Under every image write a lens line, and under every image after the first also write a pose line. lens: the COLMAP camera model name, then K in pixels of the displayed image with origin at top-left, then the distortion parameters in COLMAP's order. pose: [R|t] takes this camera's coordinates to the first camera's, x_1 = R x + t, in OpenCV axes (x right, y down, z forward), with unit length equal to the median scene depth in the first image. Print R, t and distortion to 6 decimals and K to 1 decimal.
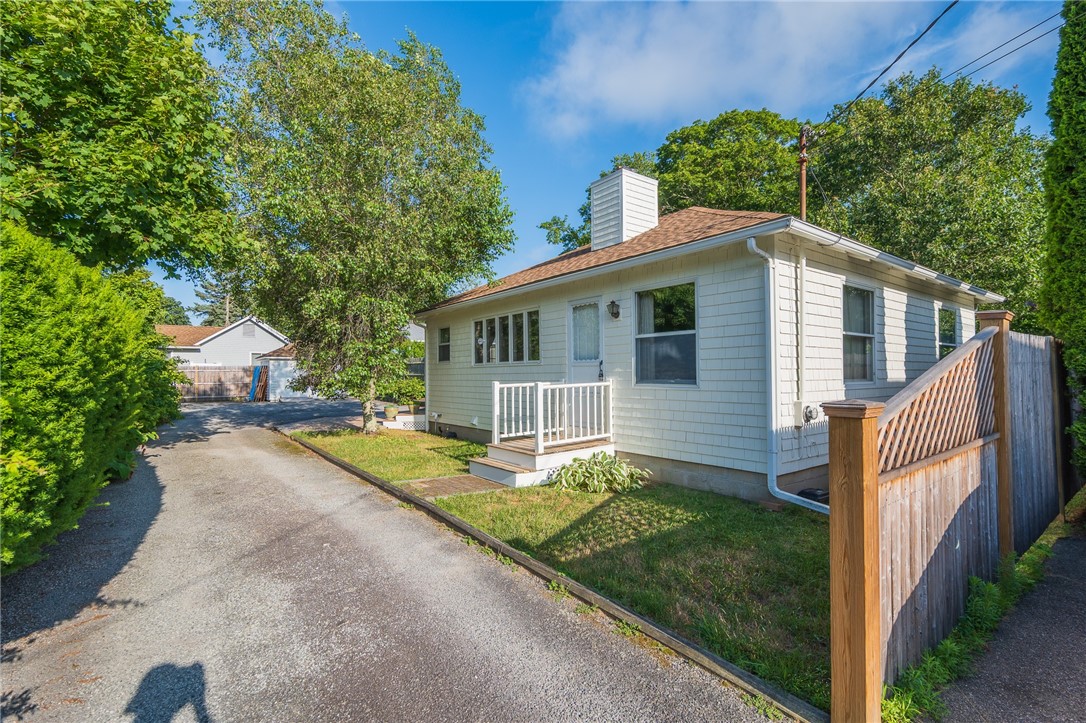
lens RADIAL K [[499.3, 0, 542.5], [0, 499.3, 362.3], [0, 0, 1]] dist [-0.015162, 0.003455]
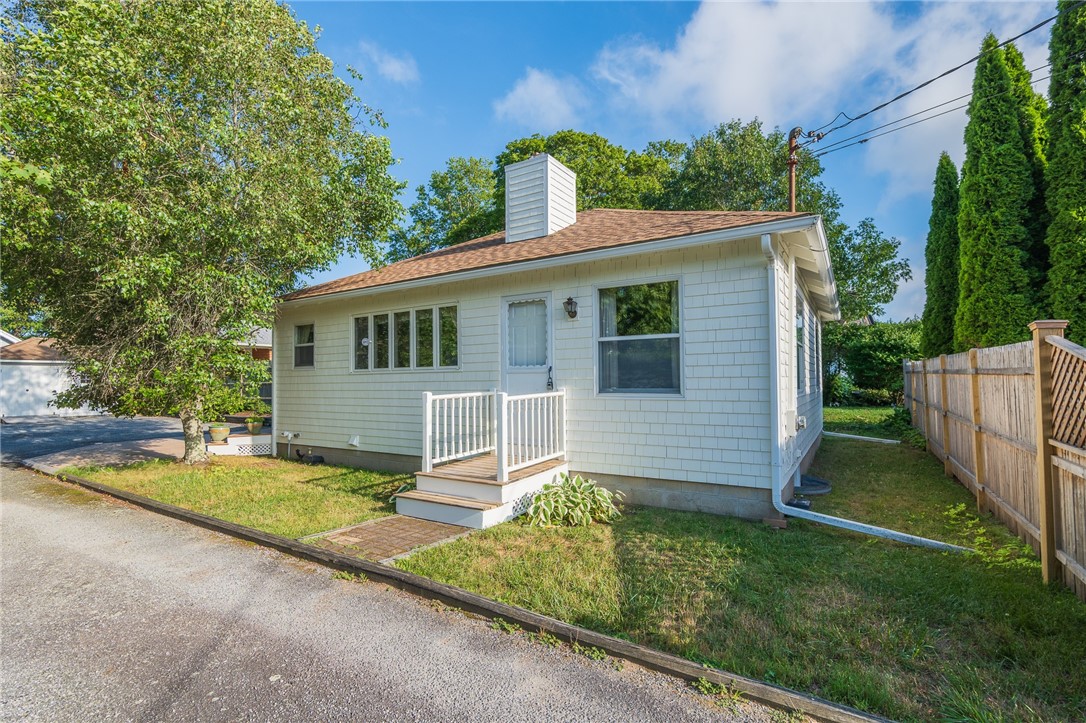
lens RADIAL K [[499.3, 0, 542.2], [0, 499.3, 367.4], [0, 0, 1]] dist [-0.015162, 0.003455]
pose [[0.931339, 0.009570, 0.364029, -0.225187], [-0.007211, 0.999943, -0.007840, 0.004991], [-0.364083, 0.004677, 0.931355, 0.219655]]
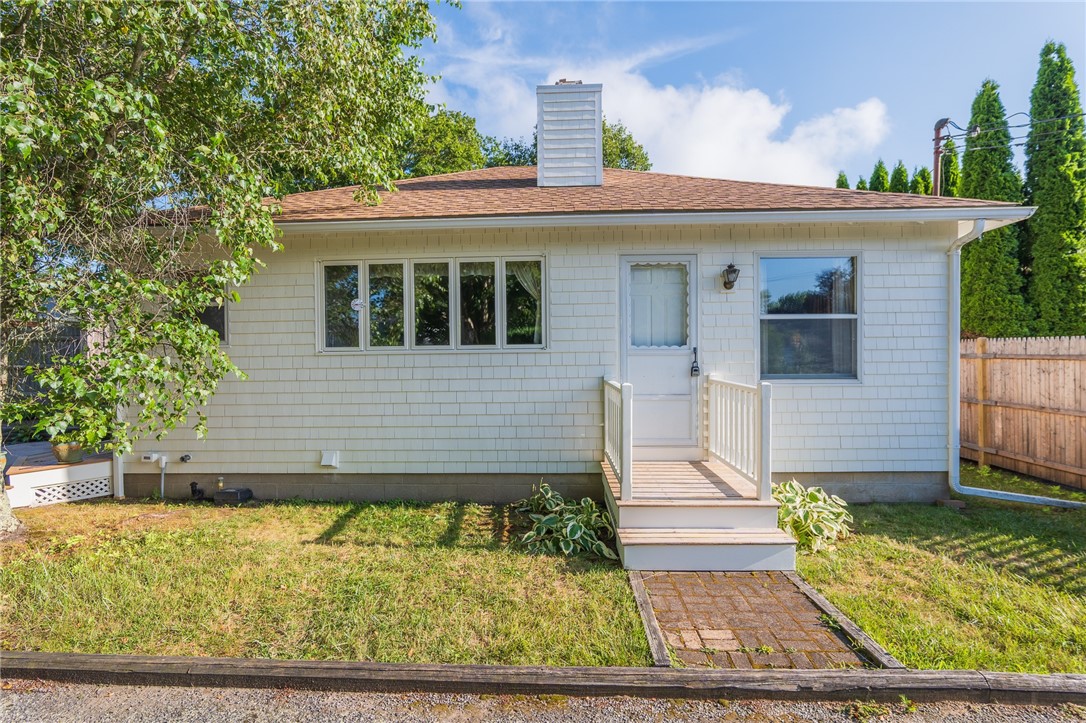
lens RADIAL K [[499.3, 0, 541.8], [0, 499.3, 368.0], [0, 0, 1]] dist [-0.015162, 0.003455]
pose [[0.631392, -0.013160, 0.775352, -0.601912], [-0.015192, 0.999454, 0.029335, 0.008025], [-0.775315, -0.030301, 0.630847, 0.782807]]
